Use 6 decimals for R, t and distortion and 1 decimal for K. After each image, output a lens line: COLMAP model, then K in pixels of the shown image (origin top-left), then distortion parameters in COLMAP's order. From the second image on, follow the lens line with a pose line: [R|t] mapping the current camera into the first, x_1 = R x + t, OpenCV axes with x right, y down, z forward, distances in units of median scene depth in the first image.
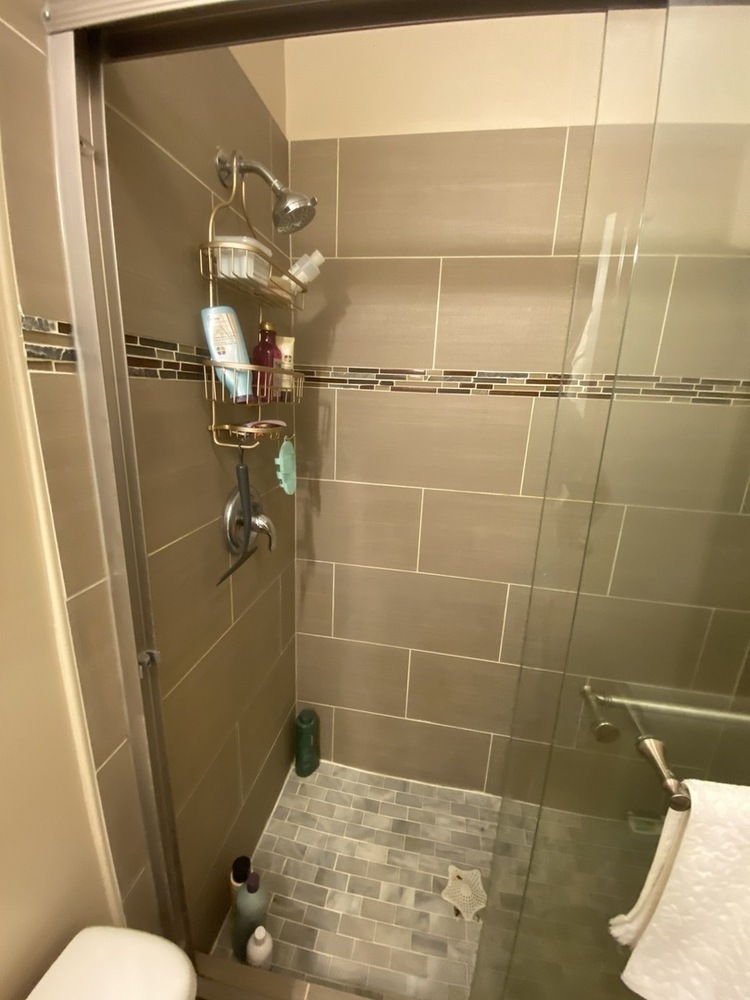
lens RADIAL K [[403.0, 0, 376.5], [0, 403.0, 498.4], [0, 0, 1]] dist [0.030699, -0.025650]
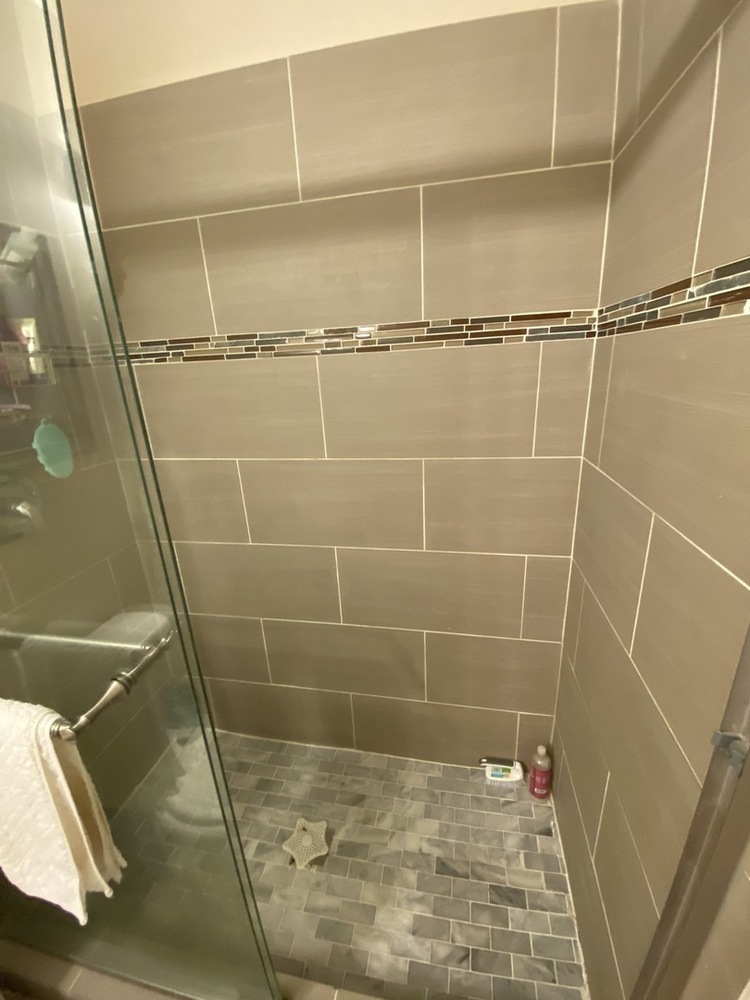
lens RADIAL K [[411.5, 0, 375.3], [0, 411.5, 496.4], [0, 0, 1]] dist [0.035213, -0.028186]
pose [[0.995371, -0.082225, -0.049746, 0.555258], [0.085232, 0.994450, 0.061688, 0.037253], [0.044397, -0.065642, 0.996855, -0.001042]]
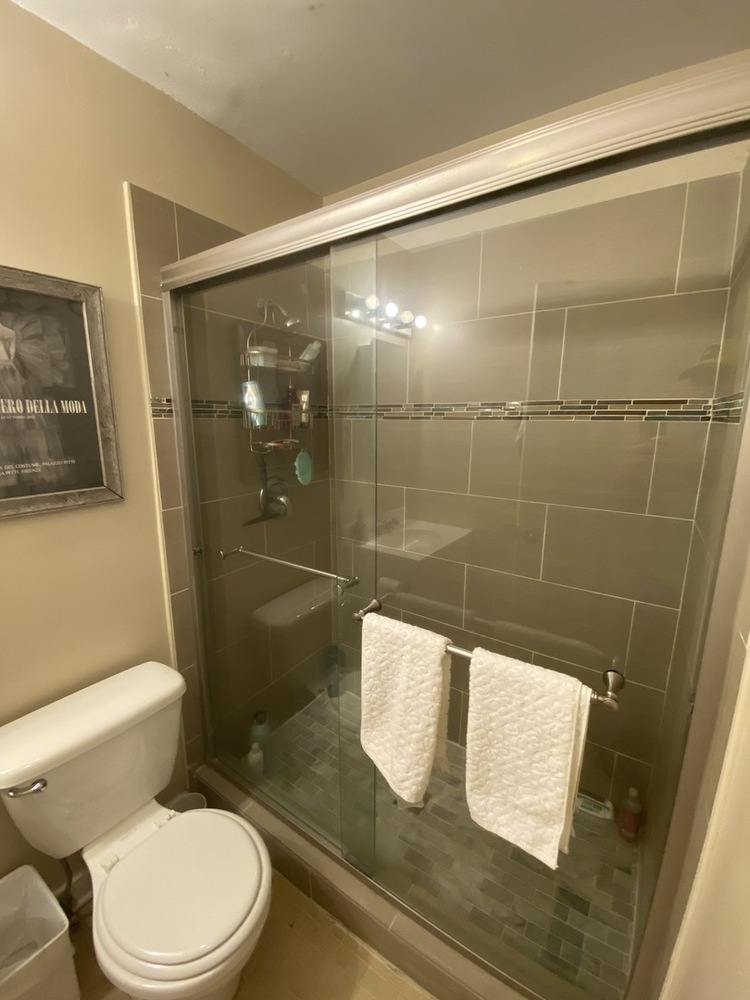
lens RADIAL K [[403.0, 0, 376.5], [0, 403.0, 498.4], [0, 0, 1]] dist [0.030699, -0.025650]
pose [[0.915191, 0.041857, -0.400840, 0.649074], [-0.069844, 0.996015, -0.055459, 0.105669], [0.396922, 0.078752, 0.914468, -0.334766]]
